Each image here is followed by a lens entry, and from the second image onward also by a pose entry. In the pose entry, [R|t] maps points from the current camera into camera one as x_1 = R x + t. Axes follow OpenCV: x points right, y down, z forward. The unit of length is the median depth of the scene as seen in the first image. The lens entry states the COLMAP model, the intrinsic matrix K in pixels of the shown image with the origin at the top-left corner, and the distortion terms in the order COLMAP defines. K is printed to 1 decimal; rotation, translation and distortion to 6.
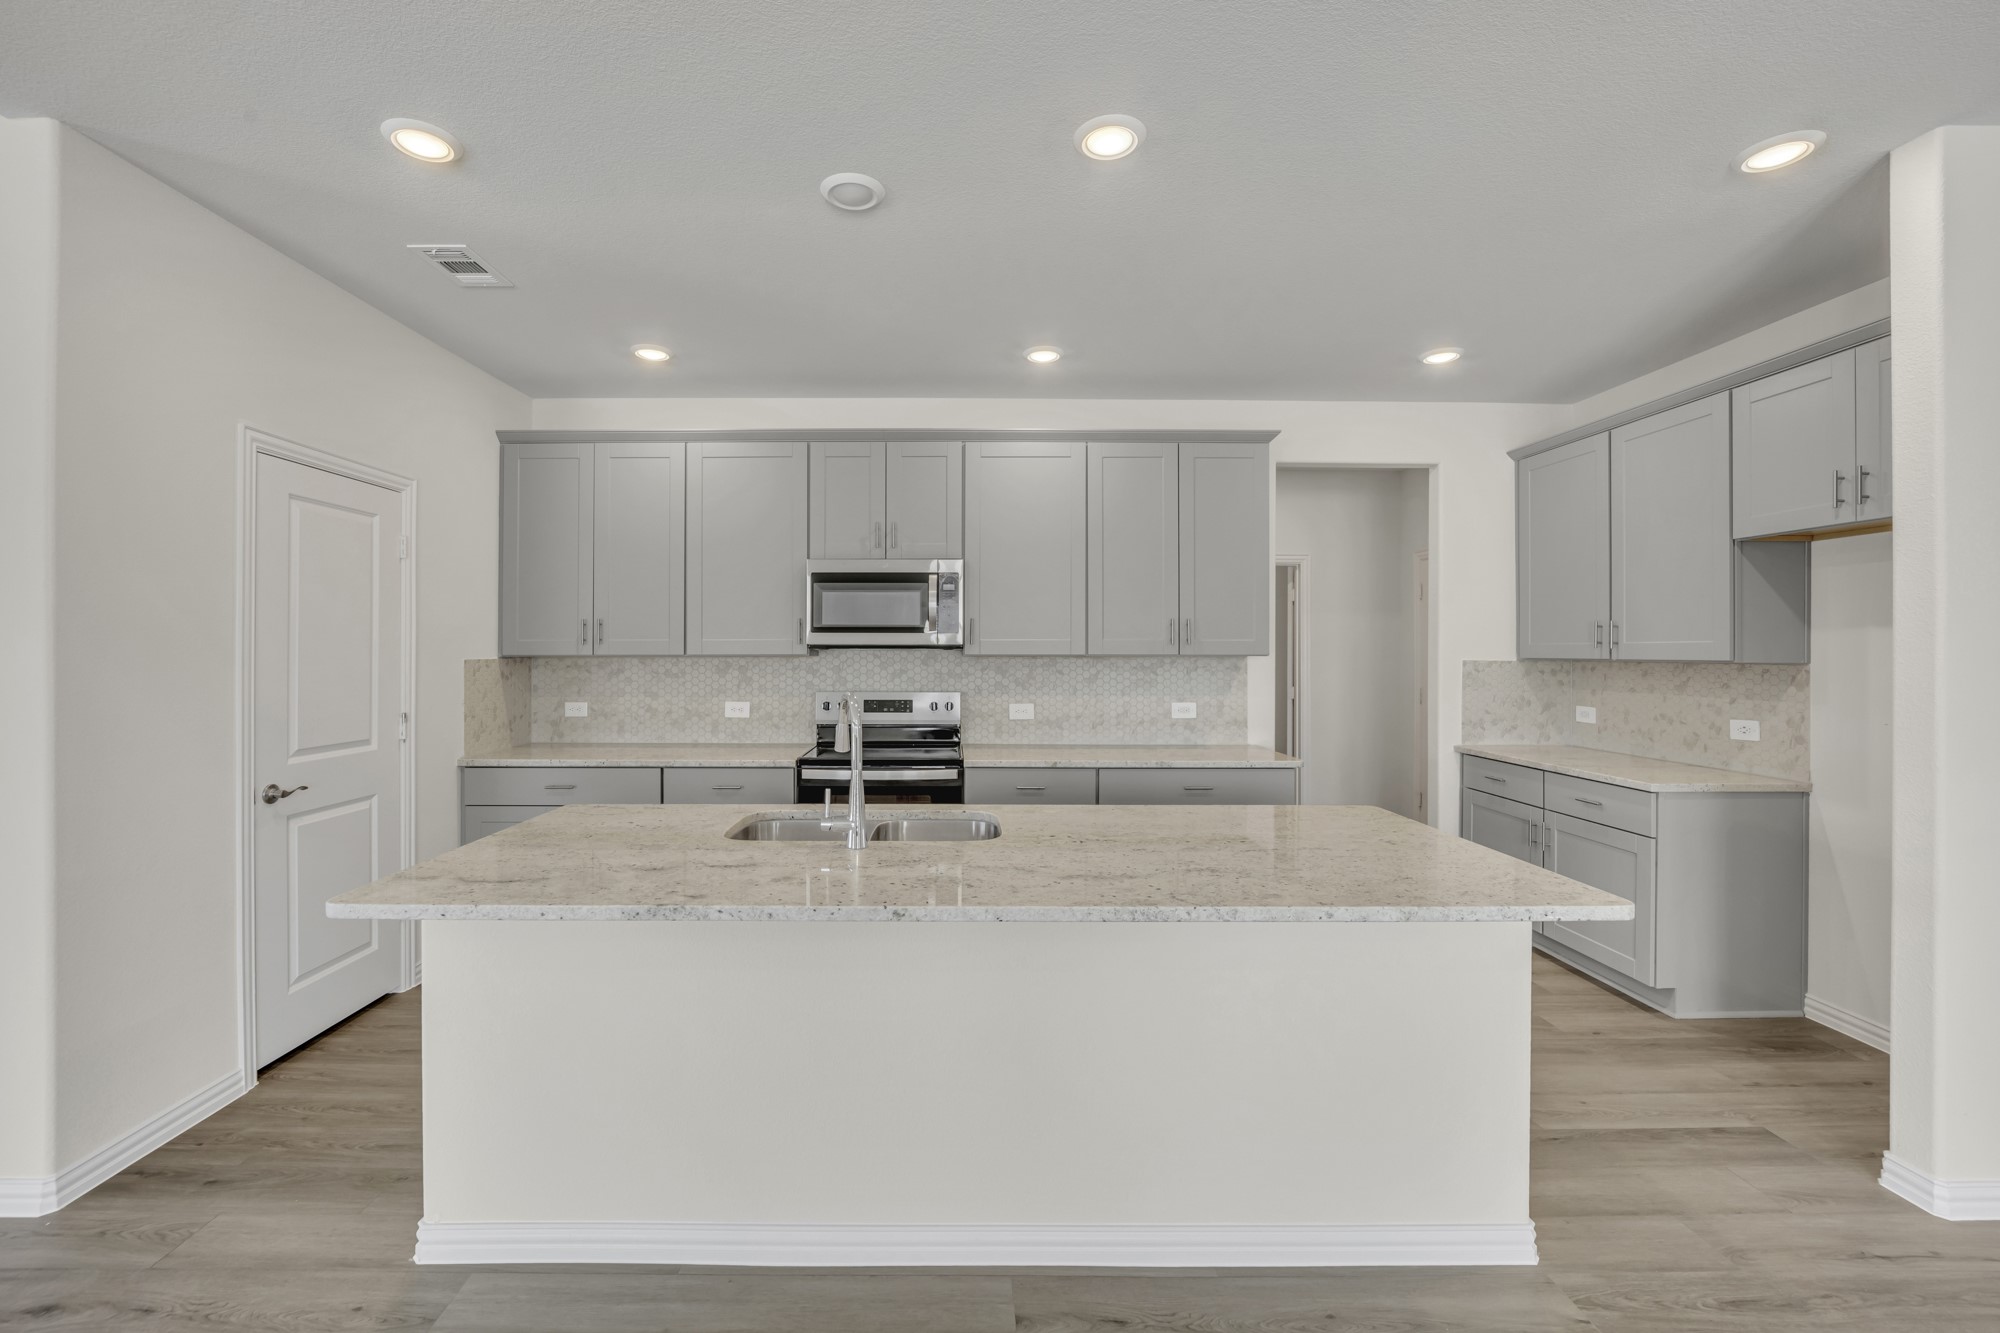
lens RADIAL K [[822.1, 0, 963.6], [0, 822.1, 659.0], [0, 0, 1]] dist [-0.022736, -0.000308]
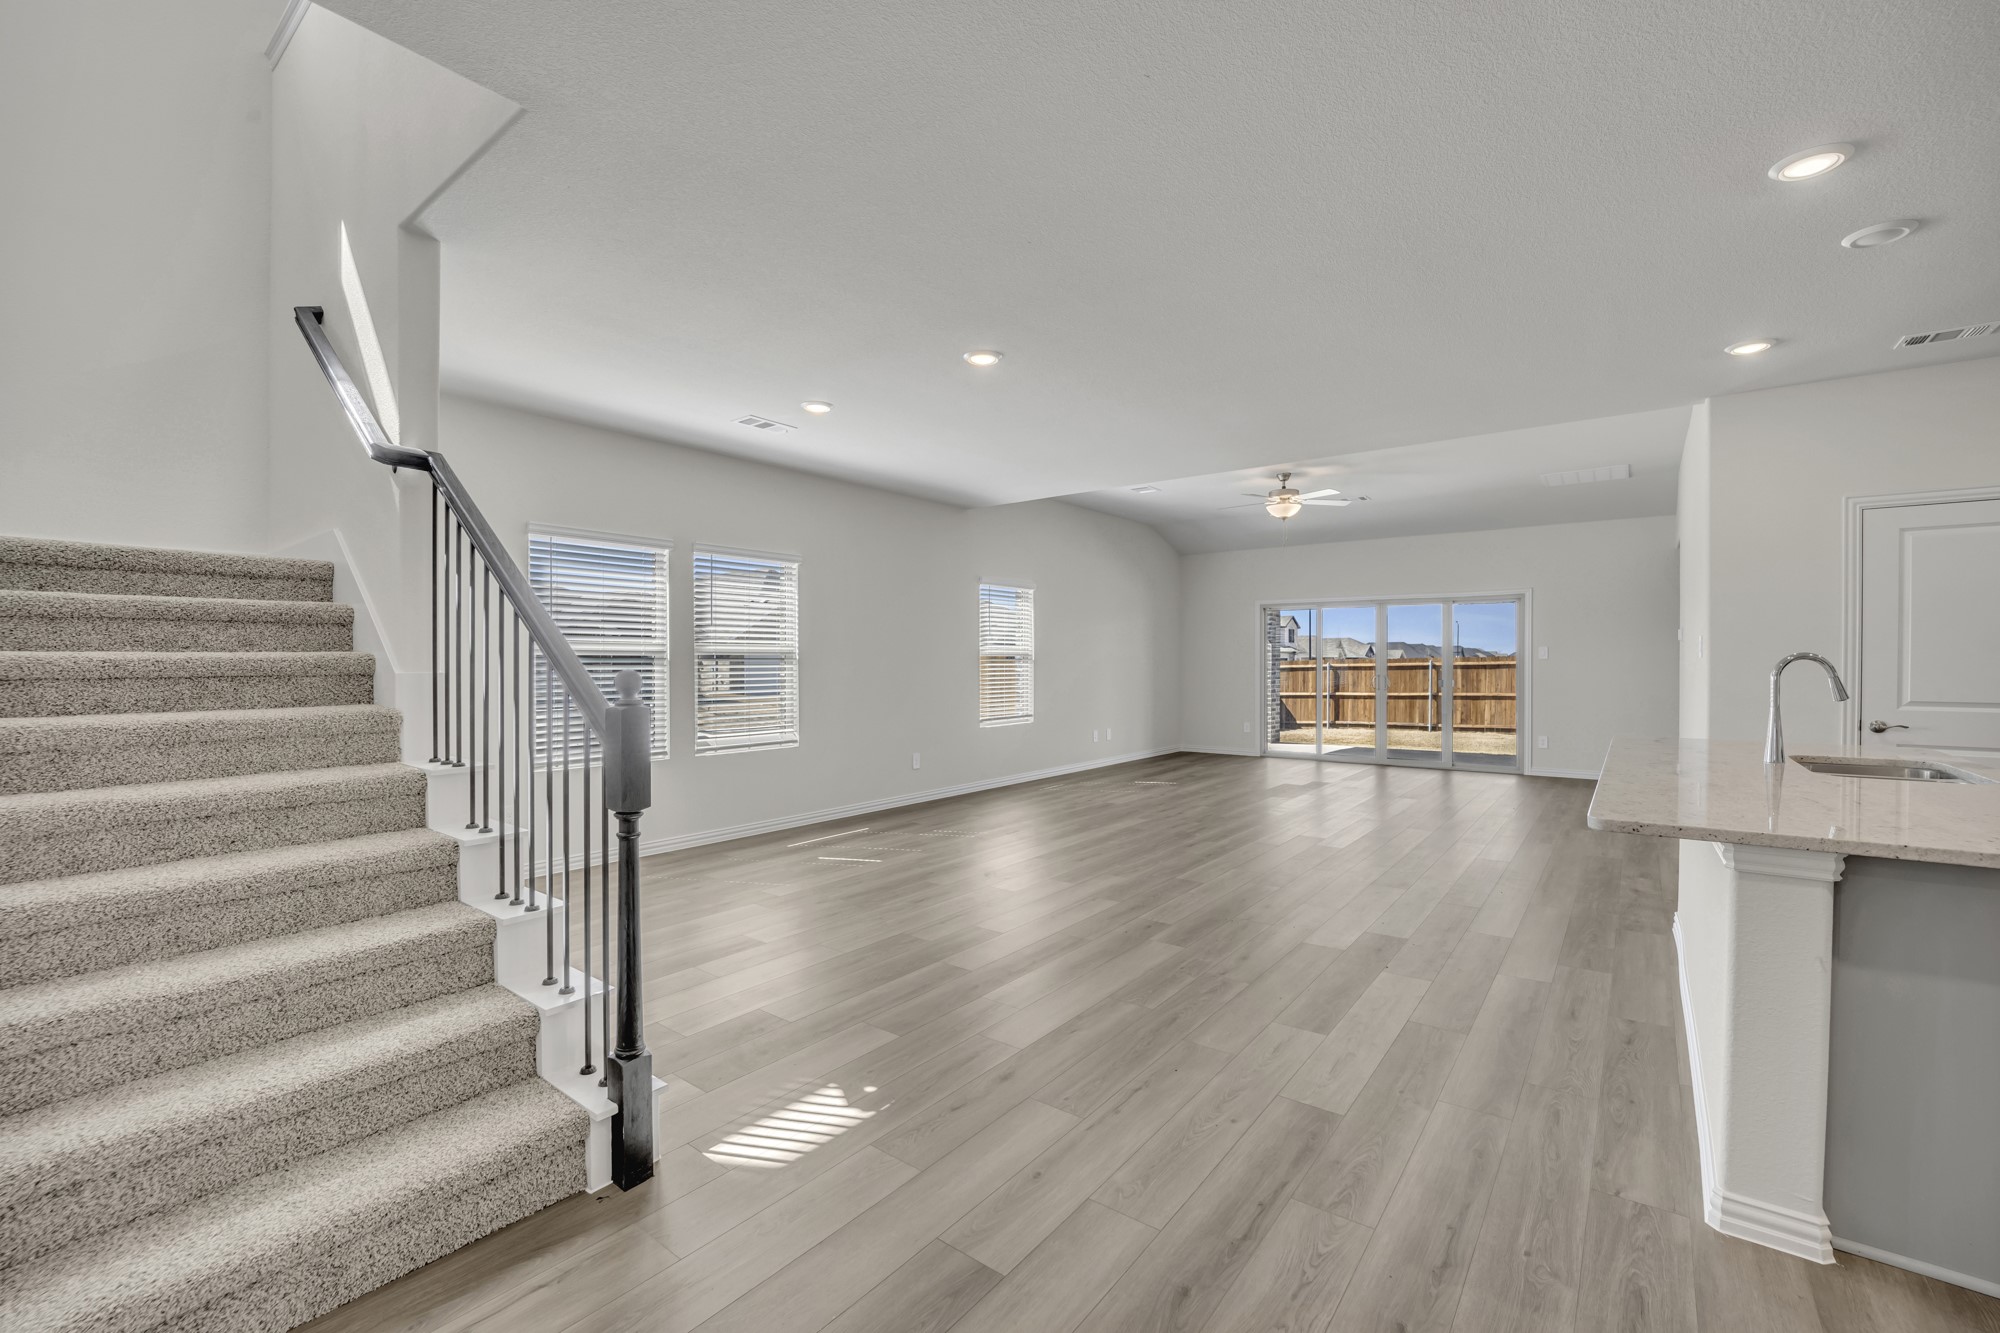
lens RADIAL K [[822.1, 0, 1001.1], [0, 822.1, 668.6], [0, 0, 1]] dist [-0.022736, -0.000308]
pose [[-0.622136, 0.005831, -0.782888, 0.903057], [-0.010371, 0.999823, 0.015688, 0.031256], [0.782841, 0.017879, -0.621965, 0.417198]]
